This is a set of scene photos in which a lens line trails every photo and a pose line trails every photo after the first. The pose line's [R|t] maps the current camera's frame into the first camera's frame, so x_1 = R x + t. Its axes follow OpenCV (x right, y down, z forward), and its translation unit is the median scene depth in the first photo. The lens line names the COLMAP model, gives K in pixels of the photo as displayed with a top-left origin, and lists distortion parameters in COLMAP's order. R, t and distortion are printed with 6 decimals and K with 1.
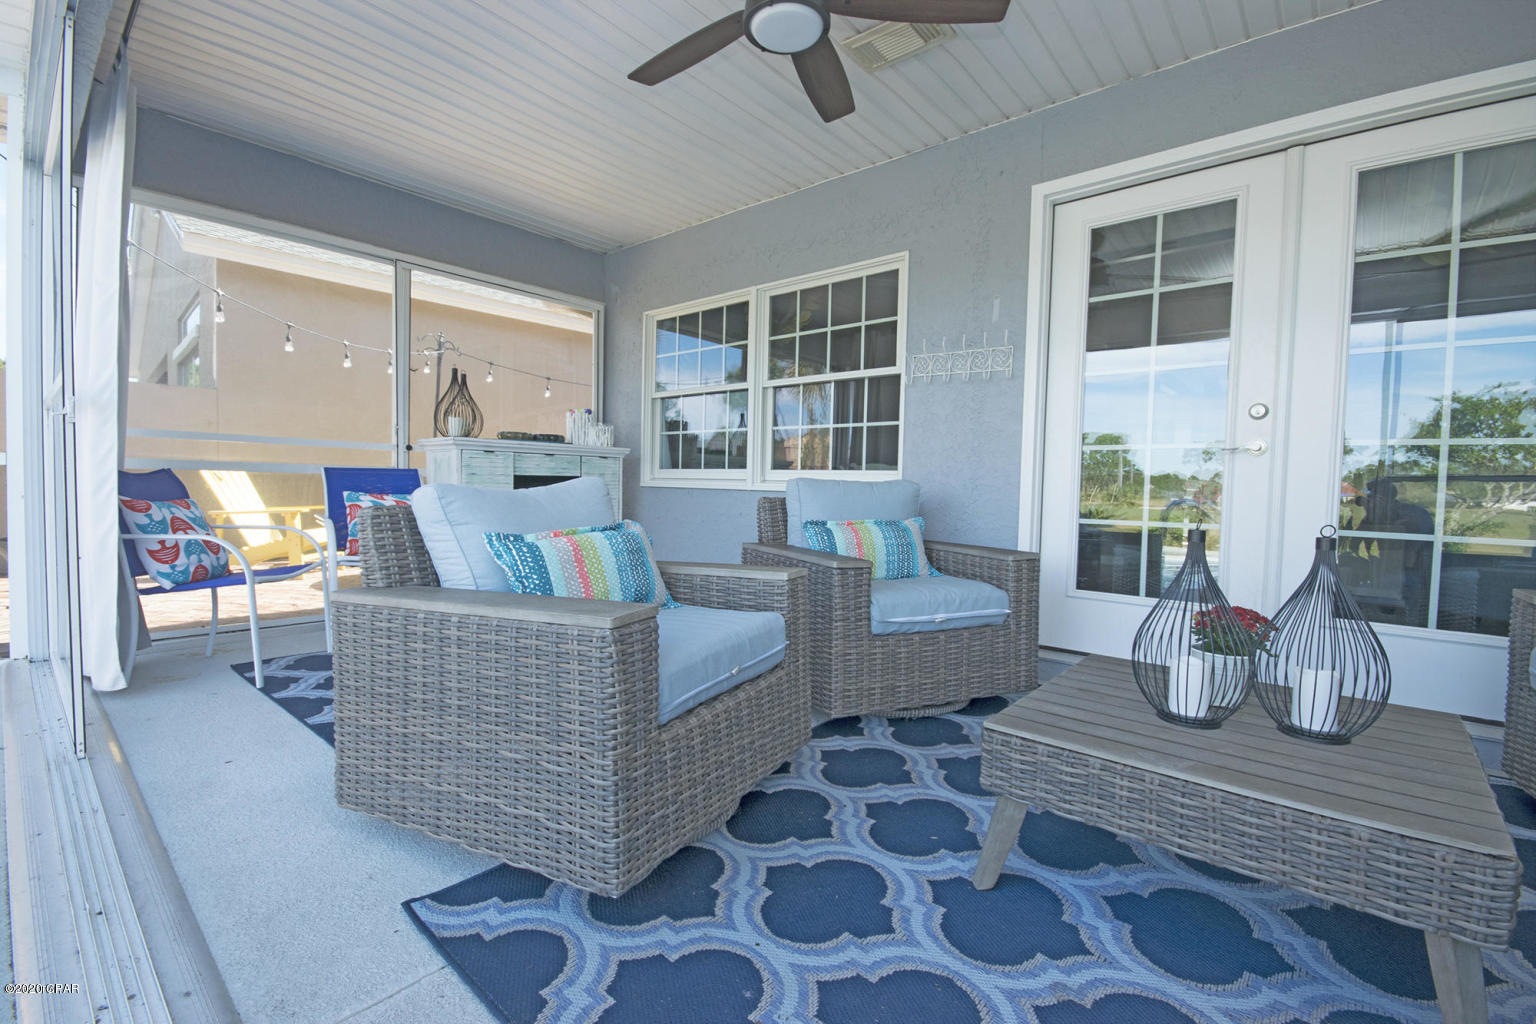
lens RADIAL K [[674.1, 0, 765.4], [0, 674.1, 513.2], [0, 0, 1]] dist [0.014872, -0.014188]
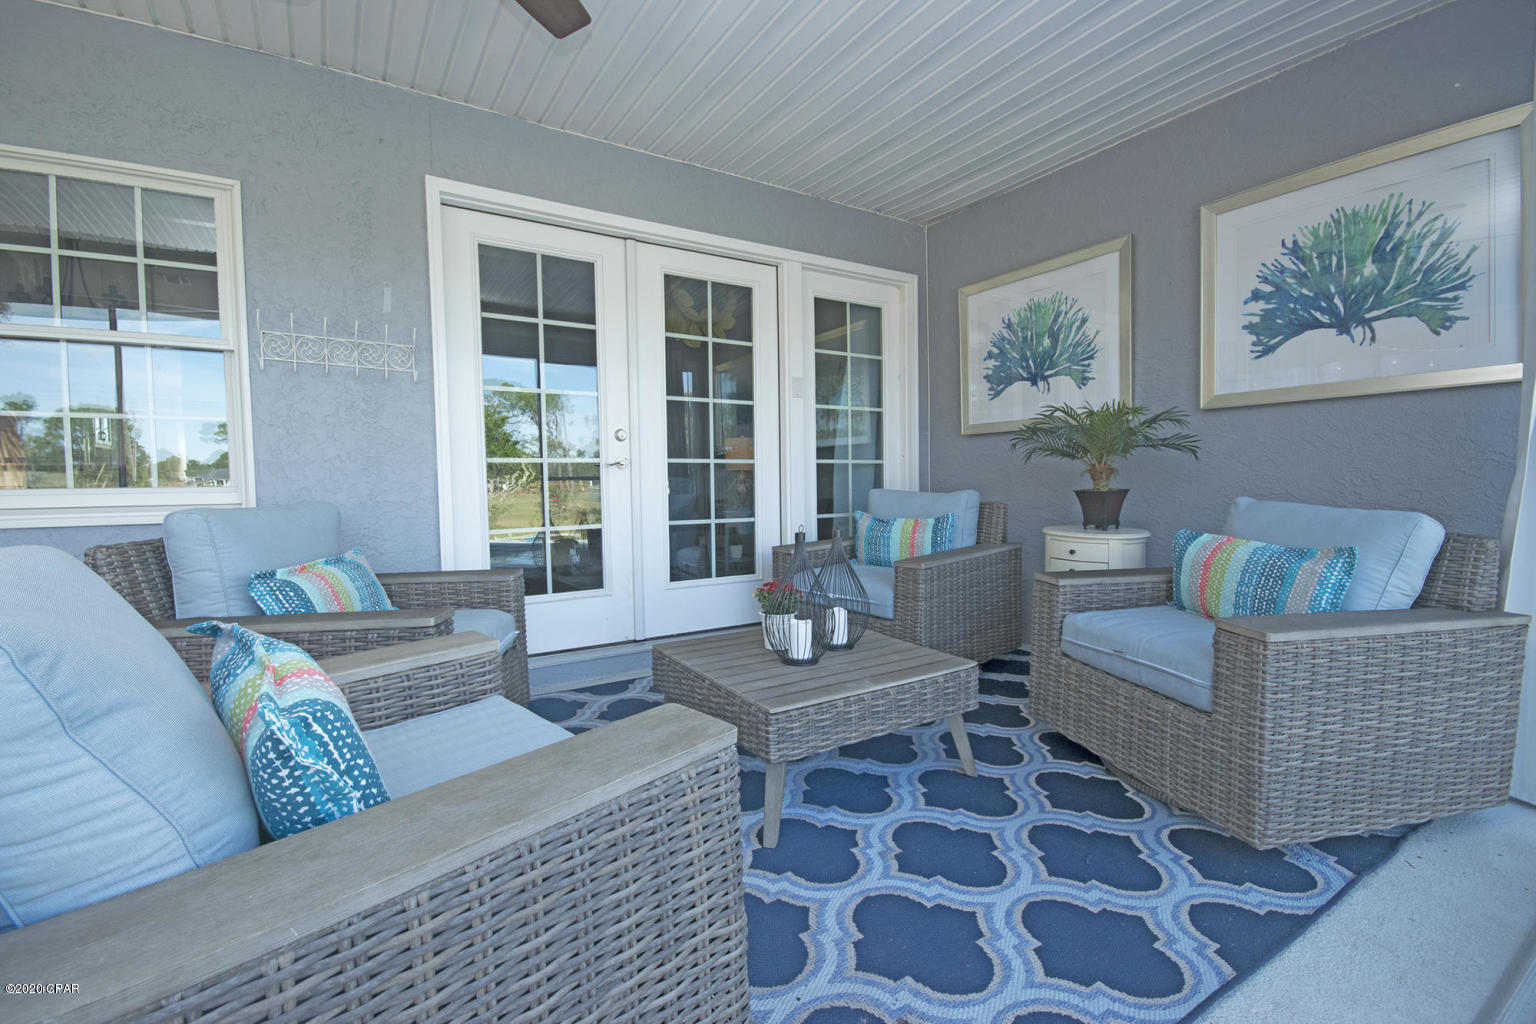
lens RADIAL K [[672.2, 0, 765.9], [0, 672.2, 514.8], [0, 0, 1]] dist [0.014677, -0.014058]
pose [[0.294689, -0.073842, 0.952736, -0.384492], [0.056899, 0.996597, 0.059642, -0.052497], [-0.953898, 0.036634, 0.297888, 0.308614]]
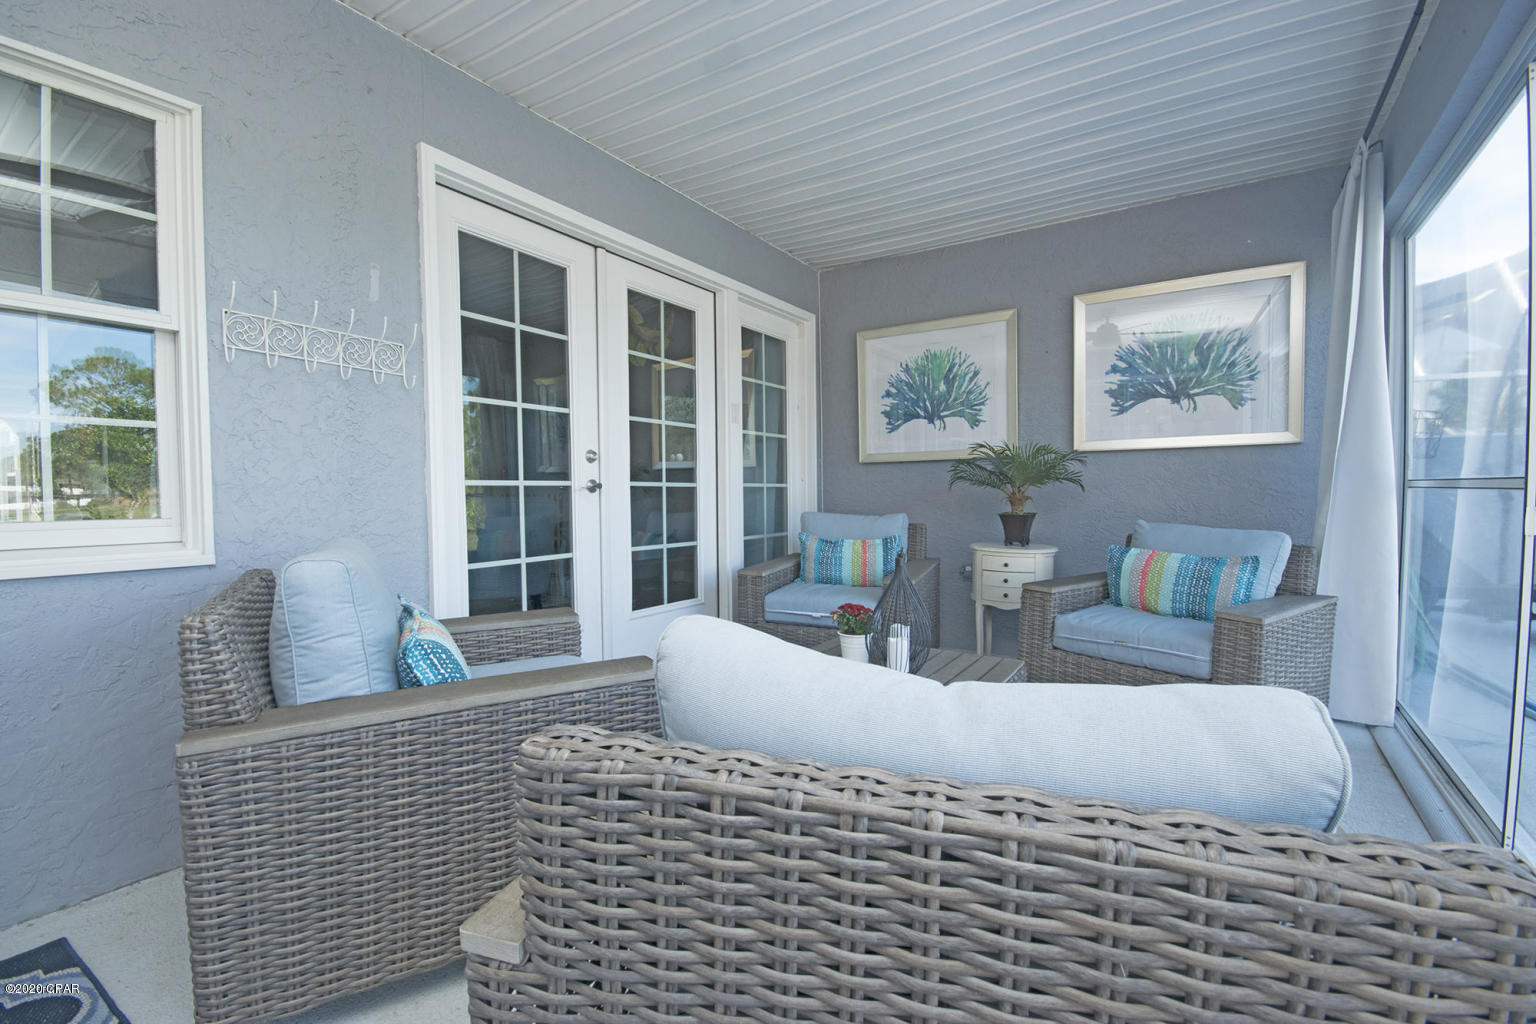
lens RADIAL K [[672.2, 0, 765.9], [0, 672.2, 514.8], [0, 0, 1]] dist [0.014677, -0.014058]
pose [[-0.128929, -0.055009, 0.990127, -0.447860], [0.042031, 0.997260, 0.060878, -0.093527], [-0.990763, 0.049465, -0.126264, 0.743706]]
